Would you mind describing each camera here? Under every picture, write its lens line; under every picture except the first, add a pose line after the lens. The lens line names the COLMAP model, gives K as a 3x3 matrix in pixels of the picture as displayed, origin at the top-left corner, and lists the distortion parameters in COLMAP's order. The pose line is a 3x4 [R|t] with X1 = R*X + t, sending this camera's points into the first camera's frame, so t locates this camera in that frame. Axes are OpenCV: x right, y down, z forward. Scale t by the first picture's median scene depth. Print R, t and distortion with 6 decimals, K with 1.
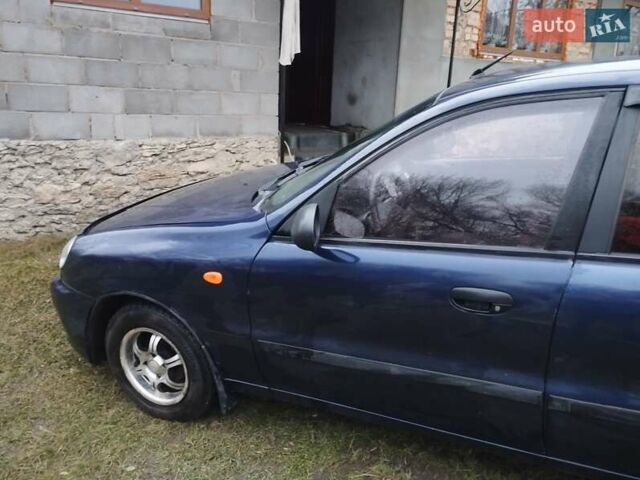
lens RADIAL K [[517.3, 0, 320.0], [0, 517.3, 240.0], [0, 0, 1]] dist [0.100699, -0.137899]
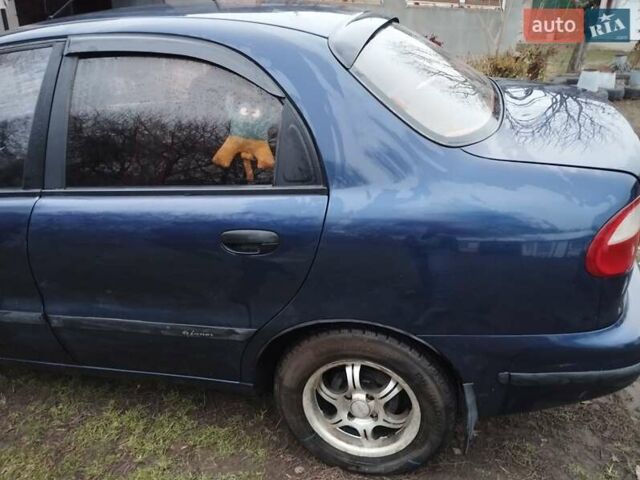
lens RADIAL K [[517.3, 0, 320.0], [0, 517.3, 240.0], [0, 0, 1]] dist [0.100699, -0.137899]
pose [[0.980180, -0.101905, 0.169889, 0.534514], [0.083092, 0.989953, 0.114404, 0.031407], [-0.179840, -0.098020, 0.978800, -0.141228]]
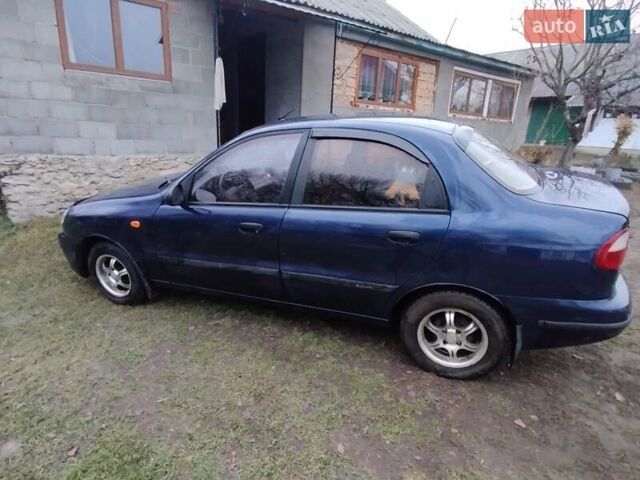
lens RADIAL K [[369.3, 0, 319.5], [0, 369.3, 247.2], [0, 0, 1]] dist [0.002918, 0.001826]
pose [[0.997818, -0.006567, 0.065696, 0.313220], [0.003859, 0.999141, 0.041256, 0.084803], [-0.065910, -0.040912, 0.996986, -0.338239]]
